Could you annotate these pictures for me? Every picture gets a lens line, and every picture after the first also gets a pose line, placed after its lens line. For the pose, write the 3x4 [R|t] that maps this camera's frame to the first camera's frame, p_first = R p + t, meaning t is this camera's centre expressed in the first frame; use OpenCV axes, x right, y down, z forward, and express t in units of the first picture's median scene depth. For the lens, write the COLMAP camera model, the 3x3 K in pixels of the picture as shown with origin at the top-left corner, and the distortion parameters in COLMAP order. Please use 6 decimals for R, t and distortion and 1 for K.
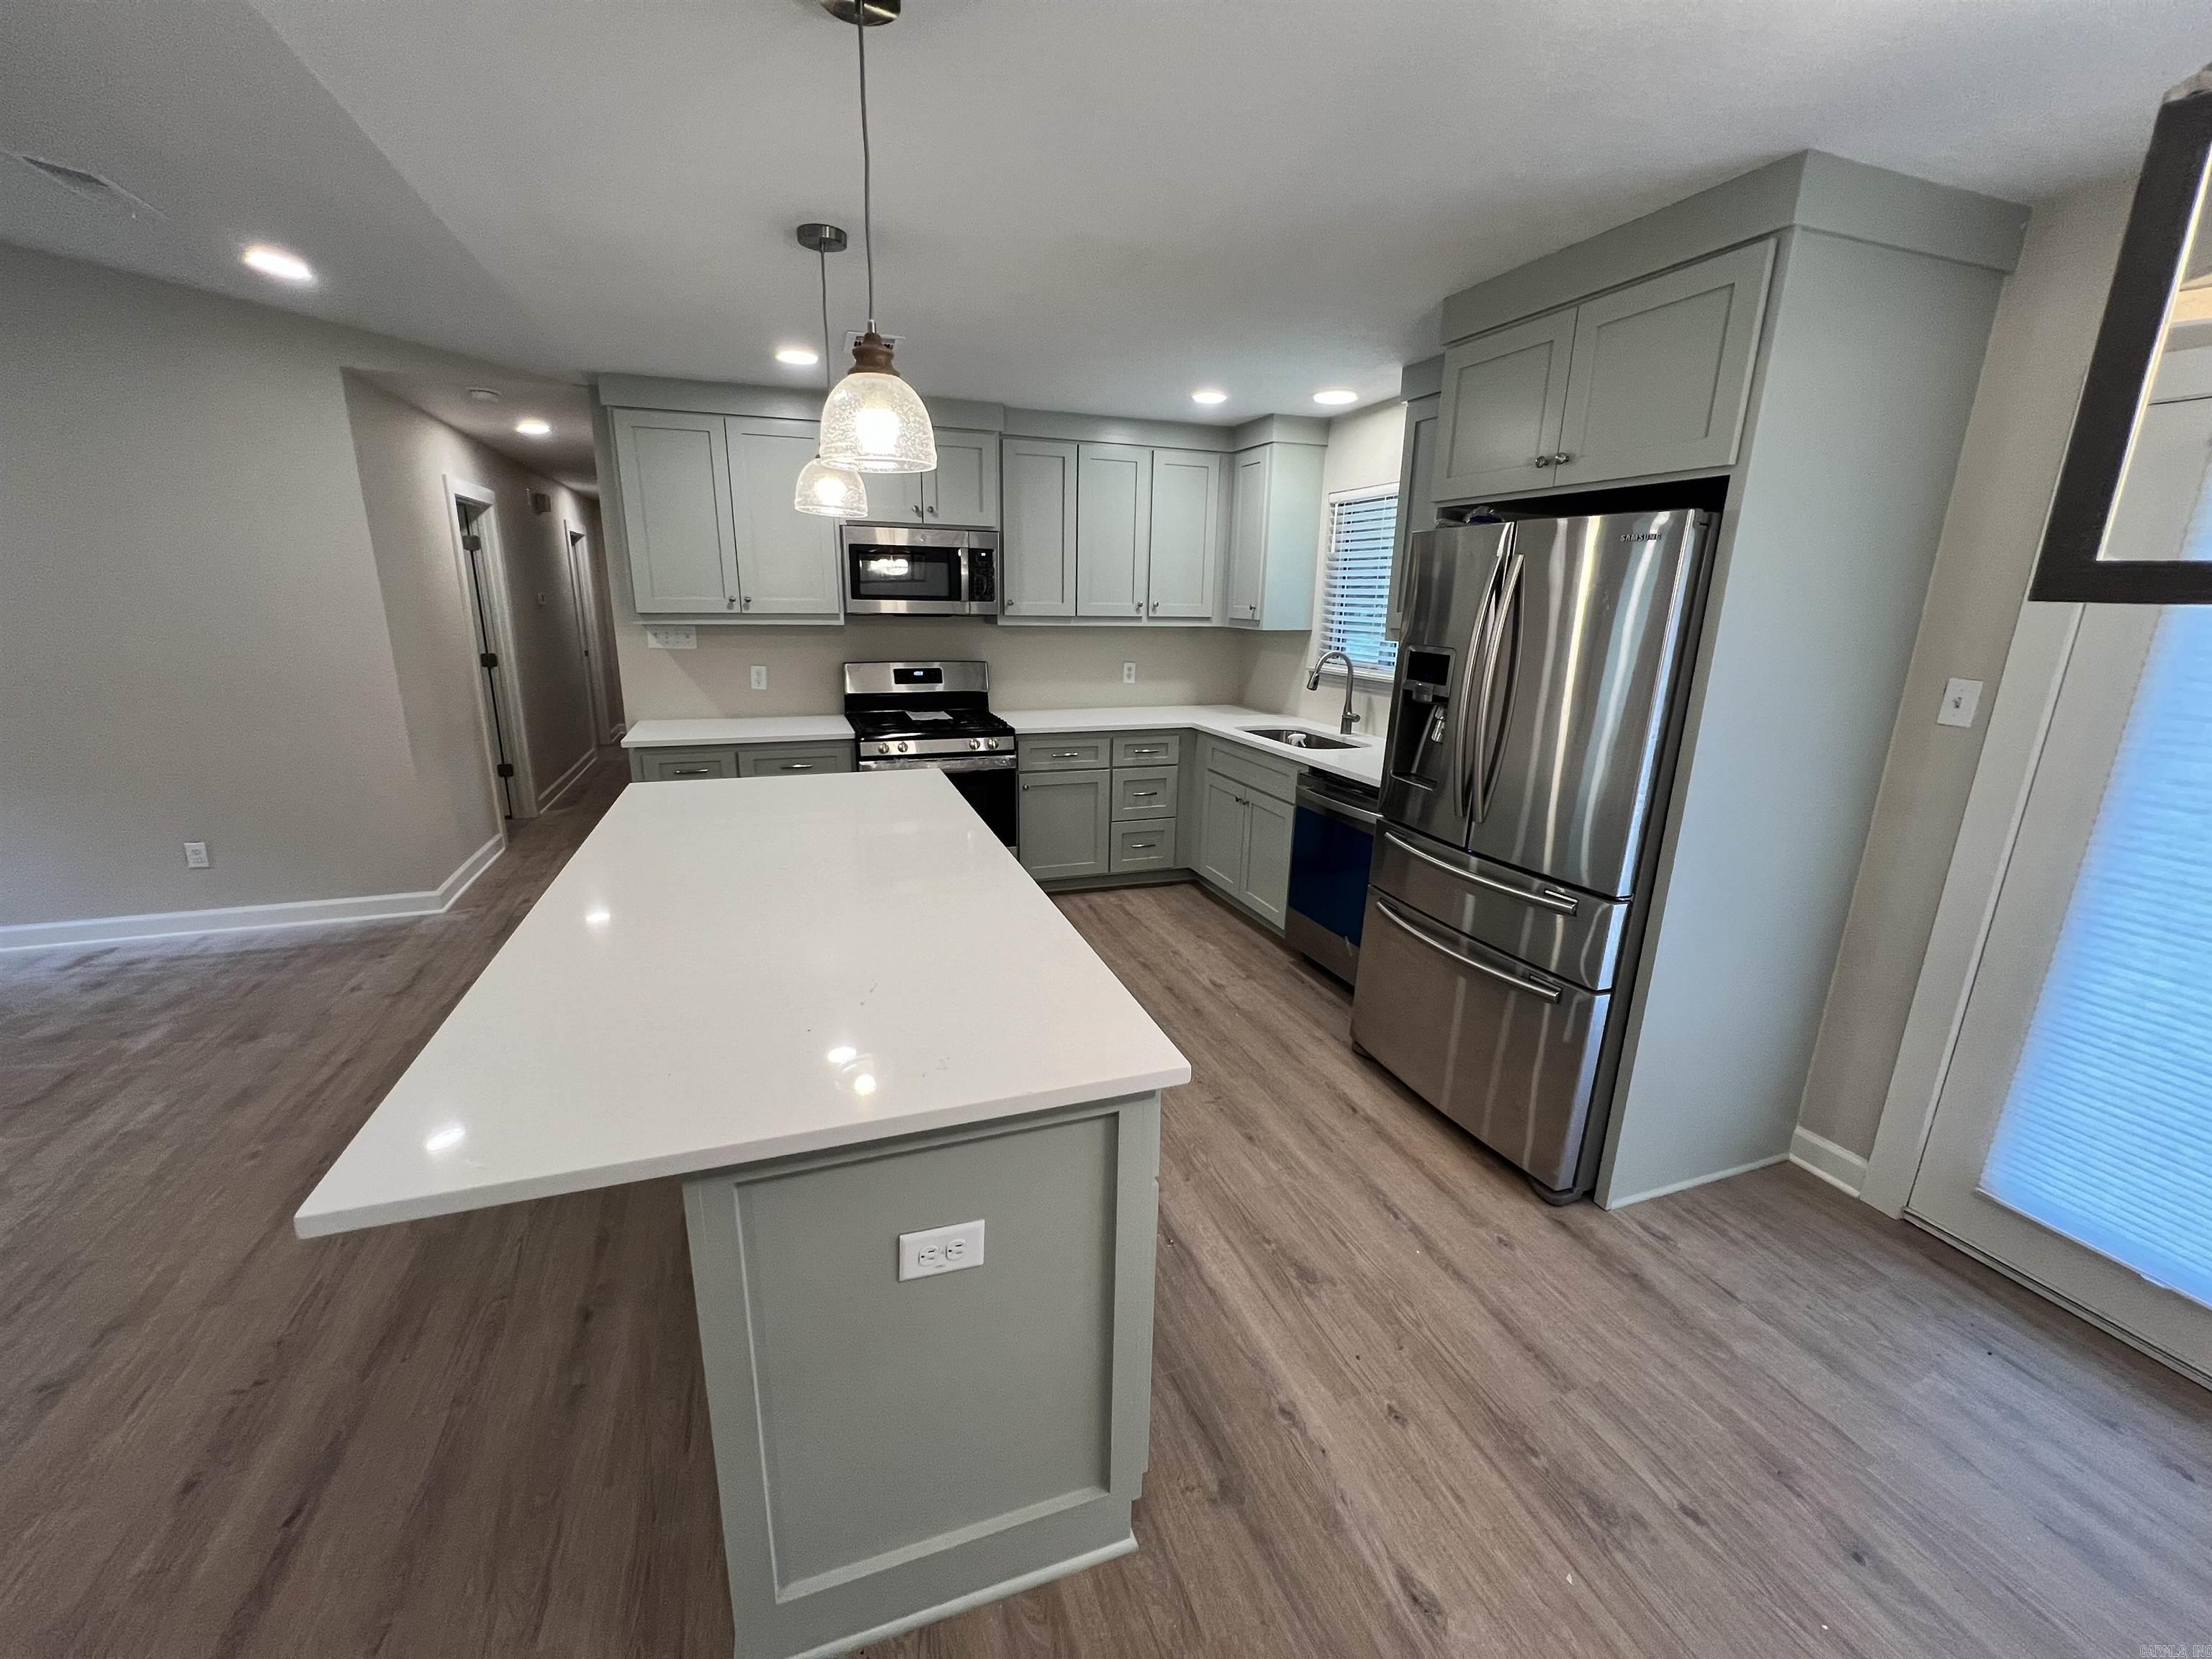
lens RADIAL K [[883.8, 0, 1106.0], [0, 883.8, 826.3], [0, 0, 1]] dist [-0.002332, -0.000399]
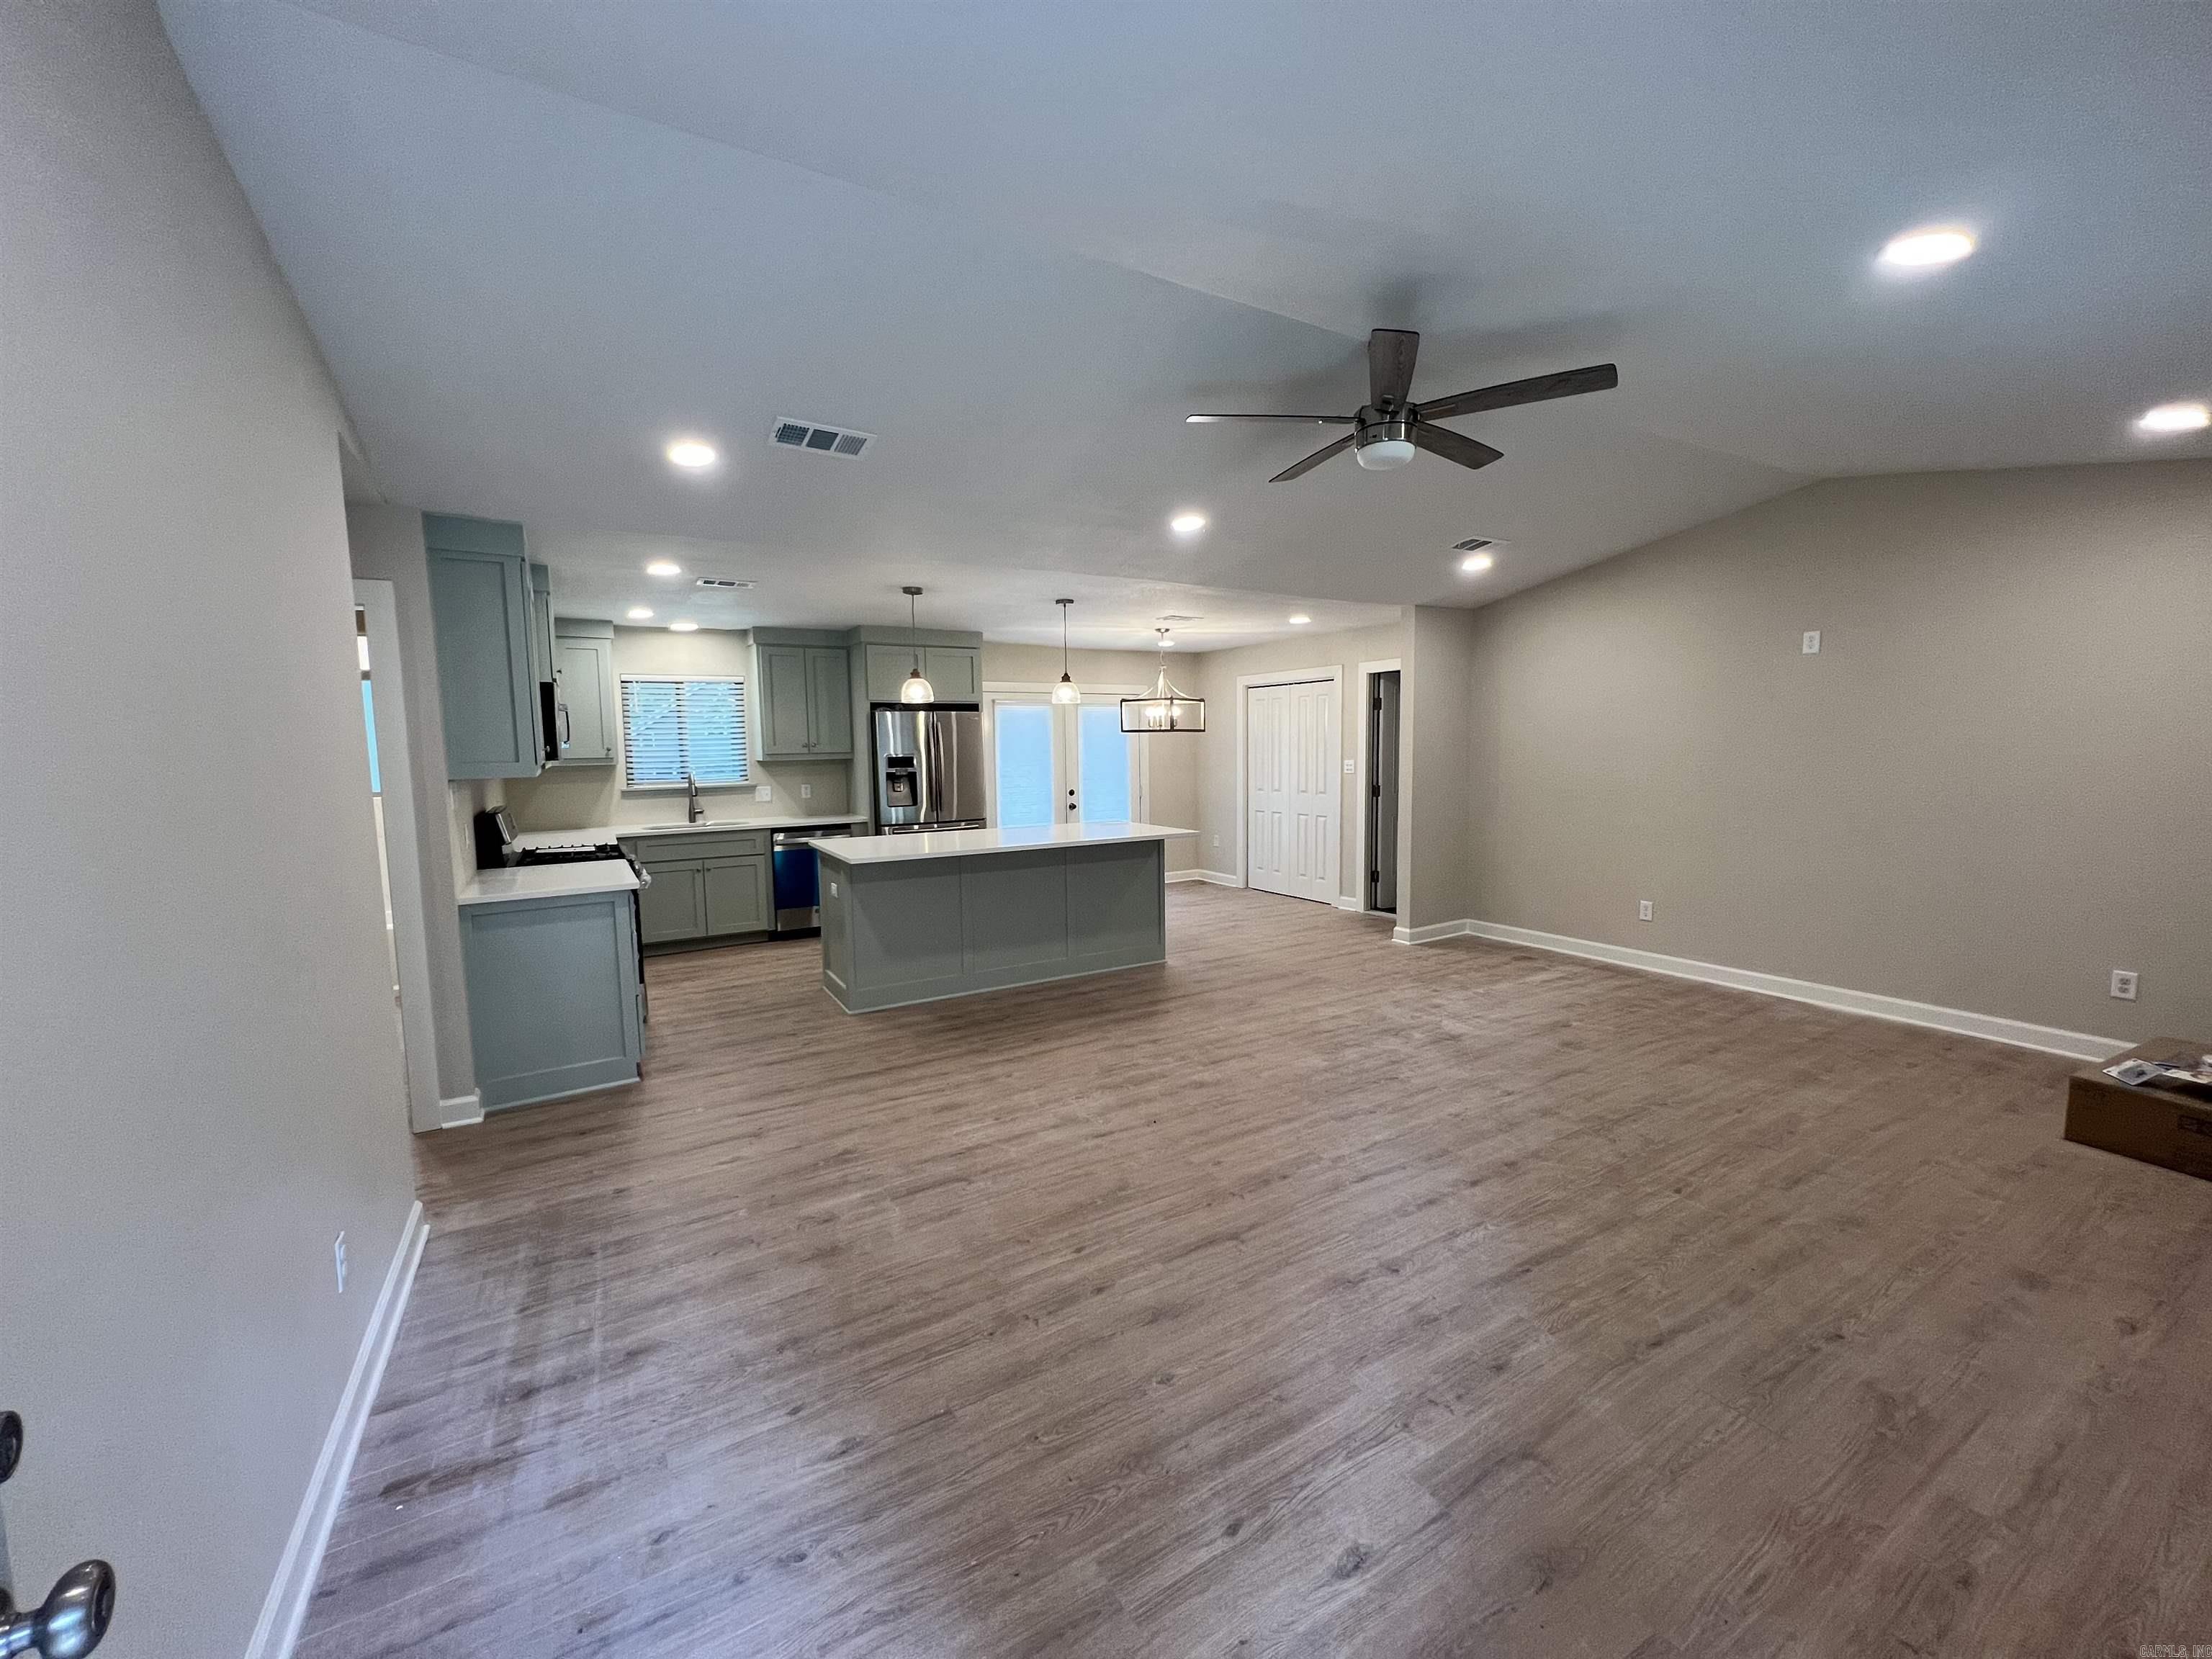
lens RADIAL K [[883.8, 0, 1113.4], [0, 883.8, 830.2], [0, 0, 1]] dist [-0.002332, -0.000399]
pose [[-0.197006, -0.114395, 0.973706, -1.945653], [0.254682, 0.953102, 0.163503, -0.213769], [-0.946745, 0.280196, -0.158632, 0.725643]]
